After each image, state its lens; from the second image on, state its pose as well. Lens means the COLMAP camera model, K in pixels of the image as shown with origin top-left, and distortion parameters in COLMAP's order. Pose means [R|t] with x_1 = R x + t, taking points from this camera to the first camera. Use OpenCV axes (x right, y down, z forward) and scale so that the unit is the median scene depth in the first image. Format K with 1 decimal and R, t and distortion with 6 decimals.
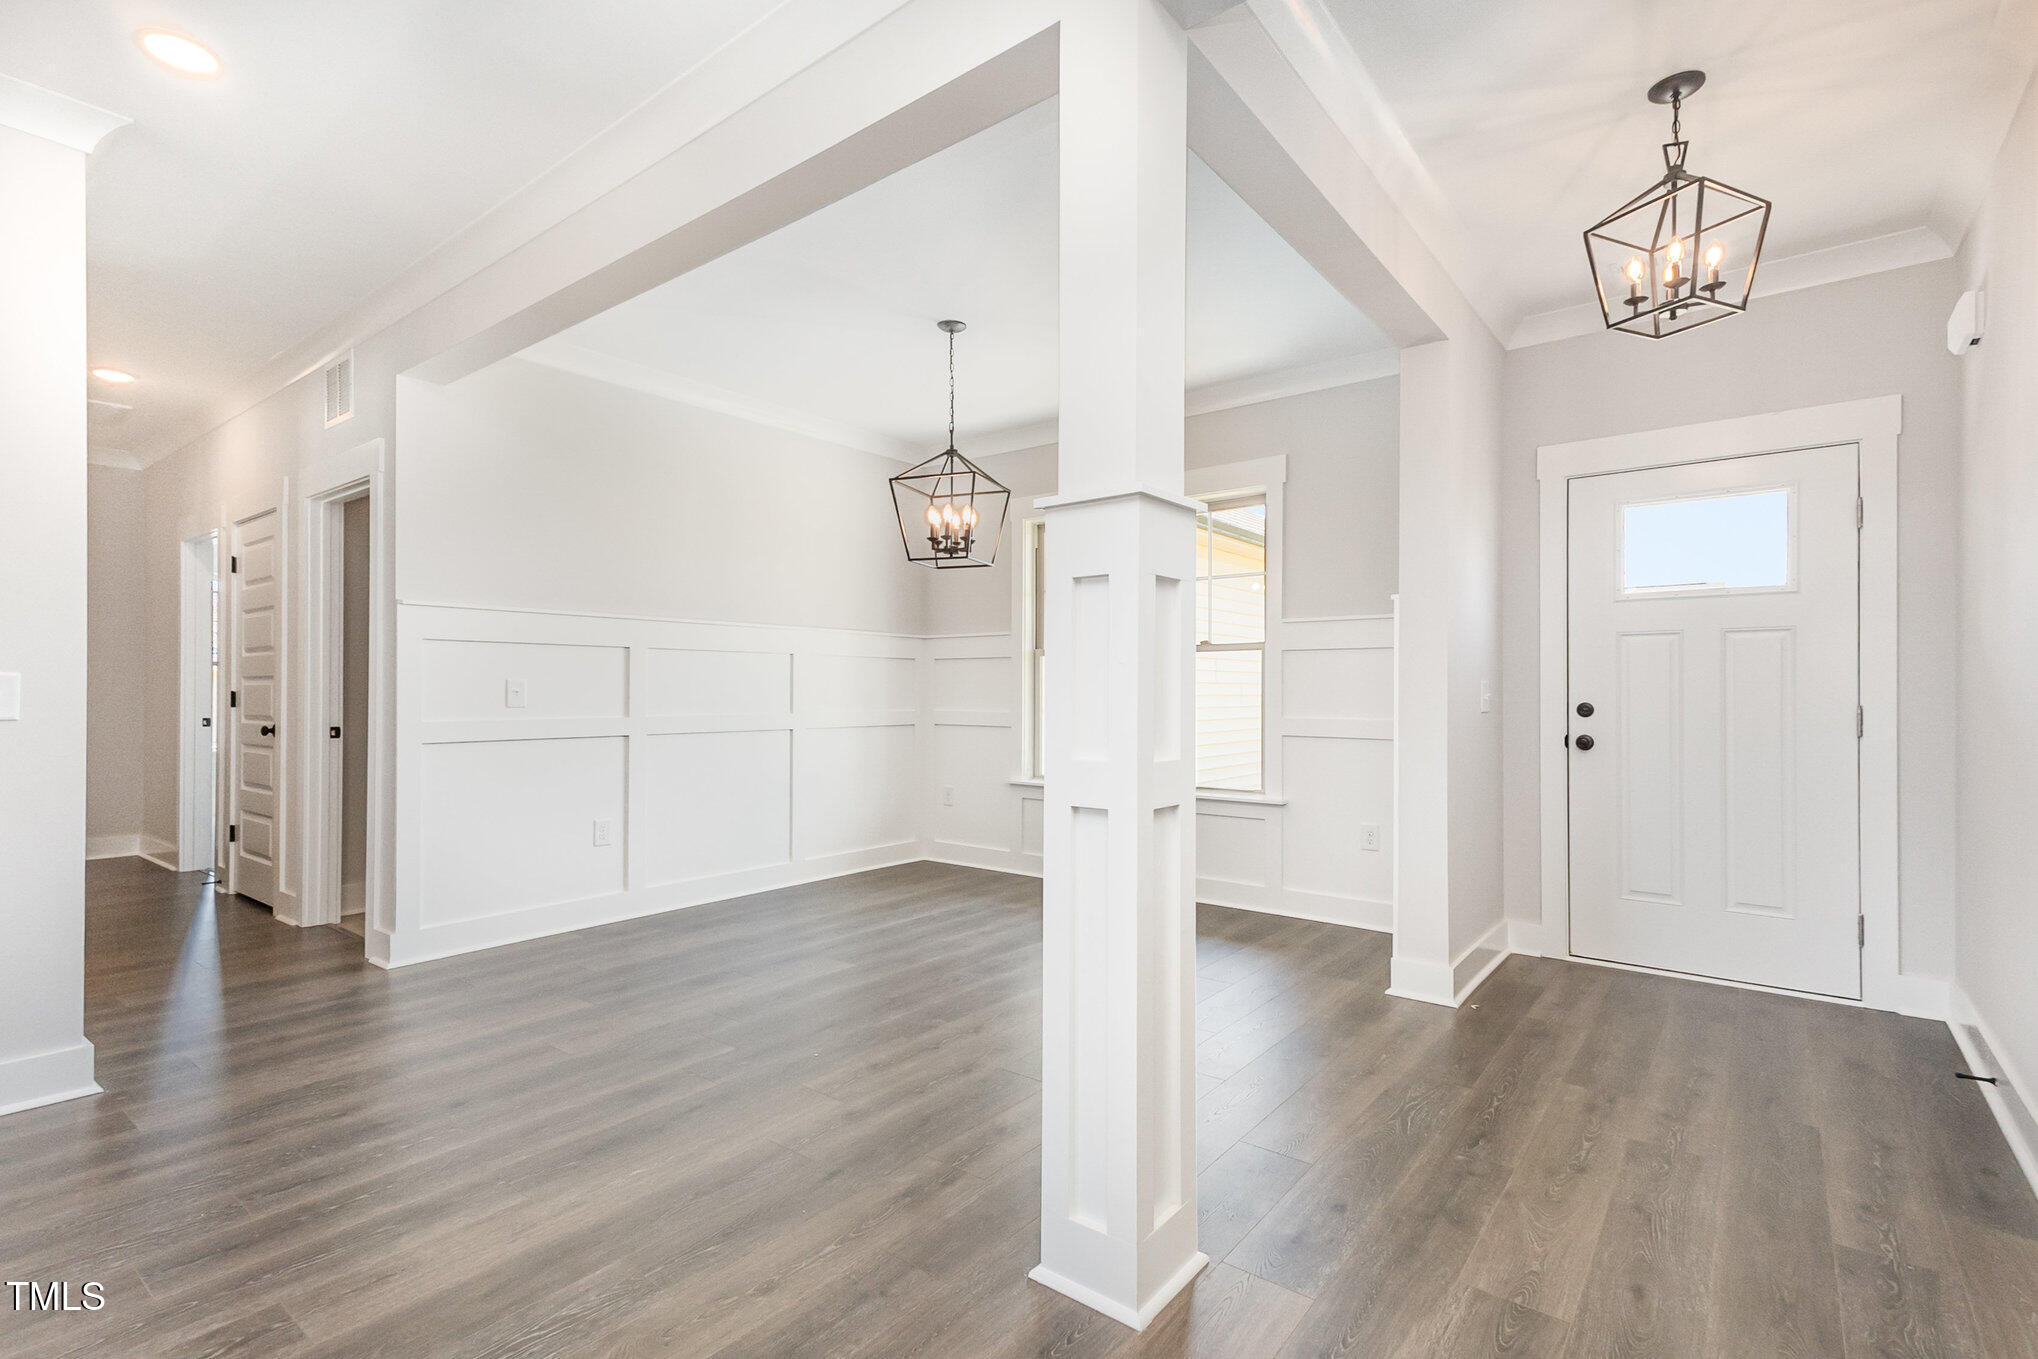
lens RADIAL K [[937.5, 0, 1037.7], [0, 937.5, 685.6], [0, 0, 1]] dist [0.016477, -0.000785]
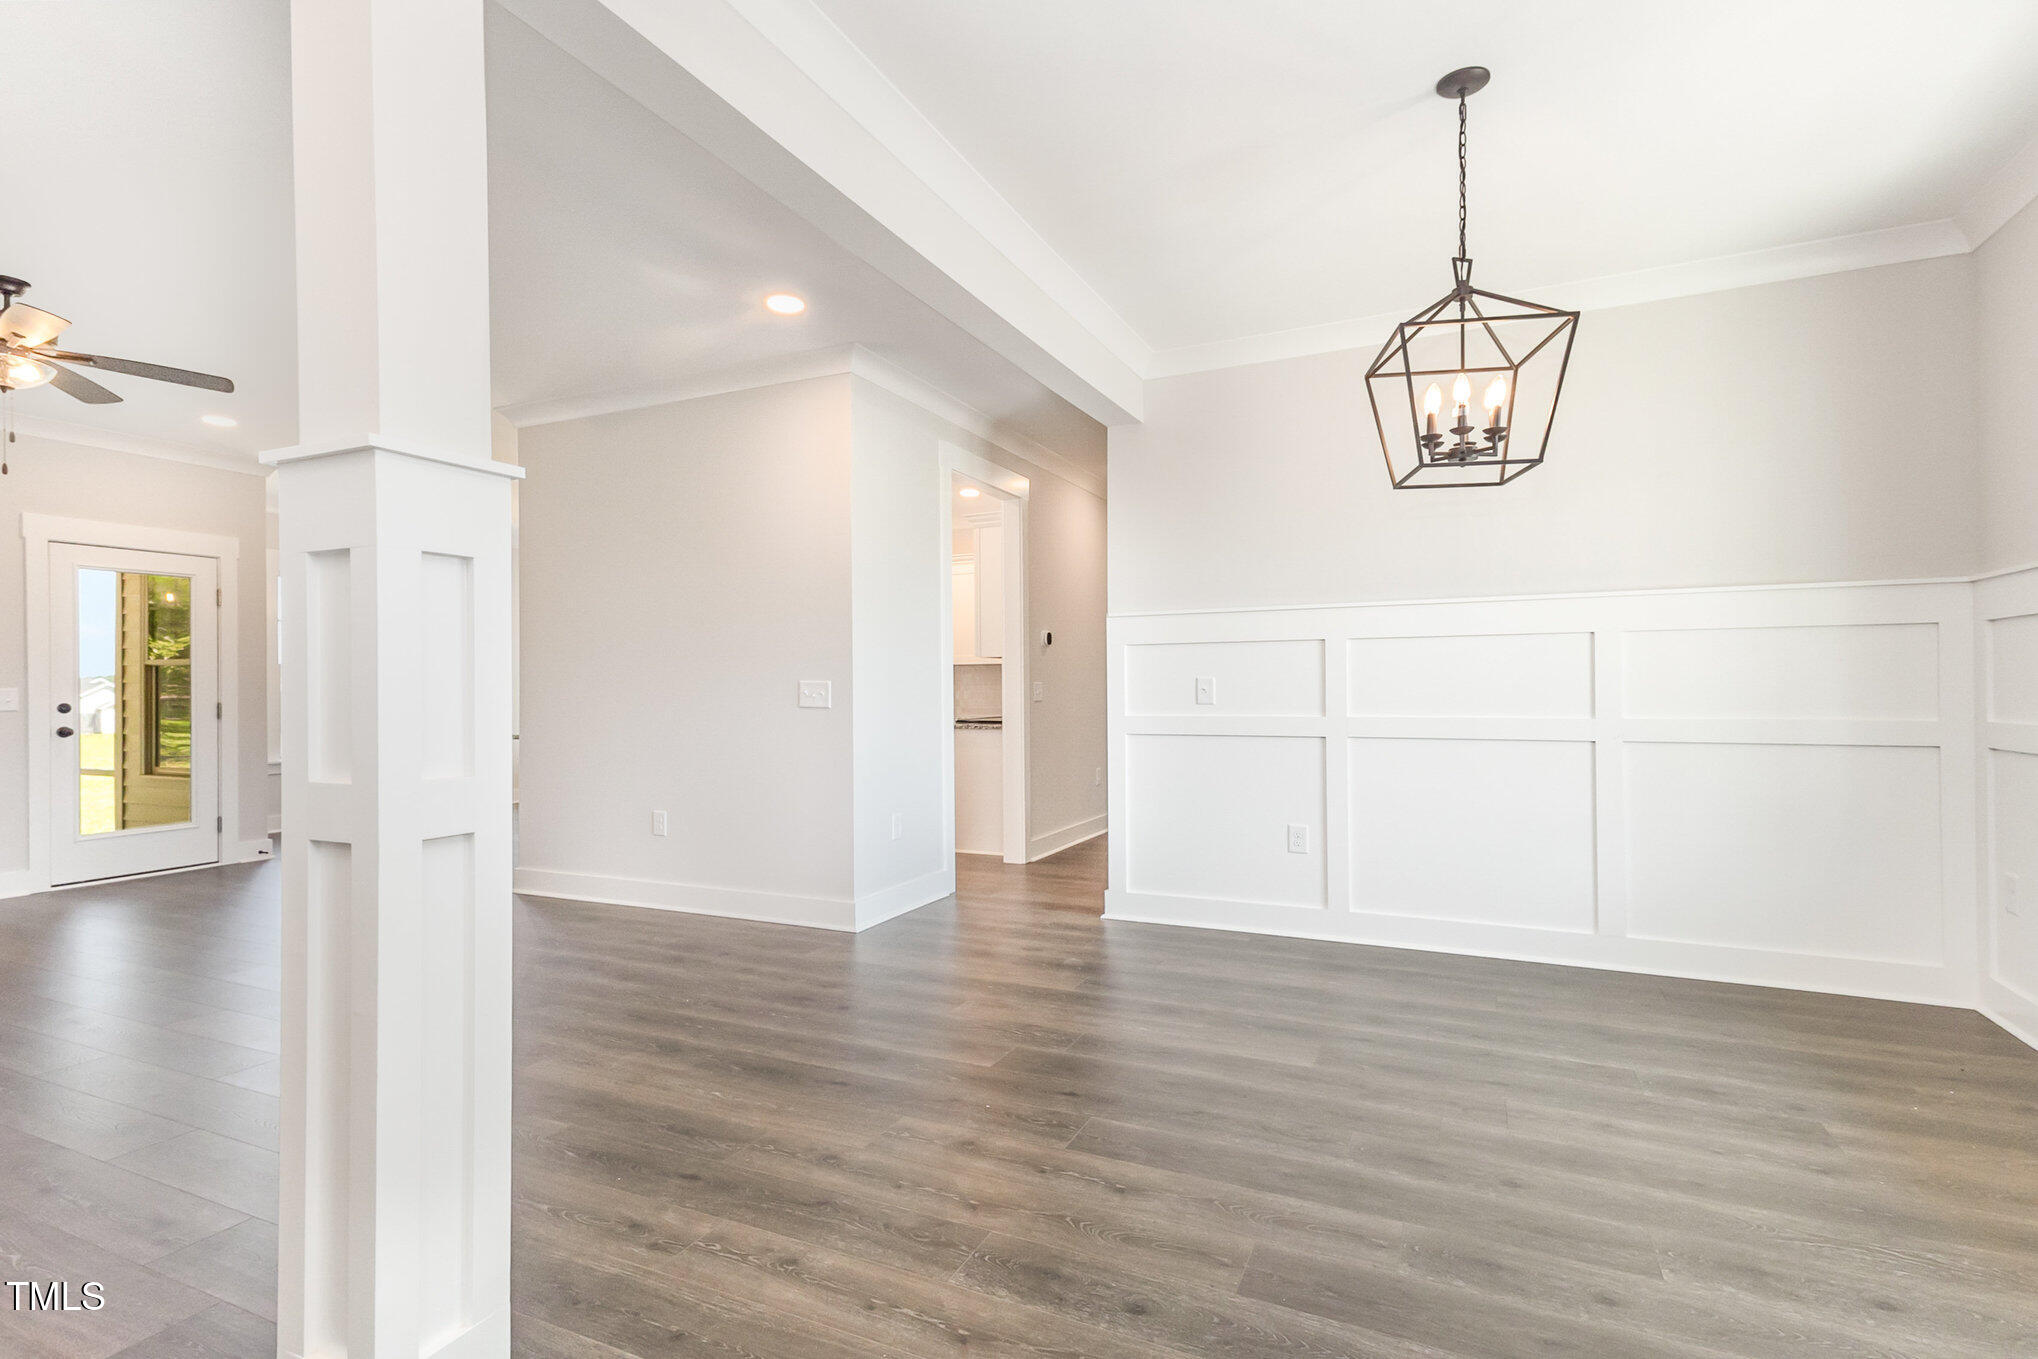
lens RADIAL K [[937.5, 0, 1018.6], [0, 937.5, 683.0], [0, 0, 1]] dist [0.016477, -0.000785]
pose [[0.230490, -0.011606, -0.973006, 0.431541], [0.010148, 0.999903, -0.009523, 0.007219], [0.973022, -0.007679, 0.230585, 0.578683]]
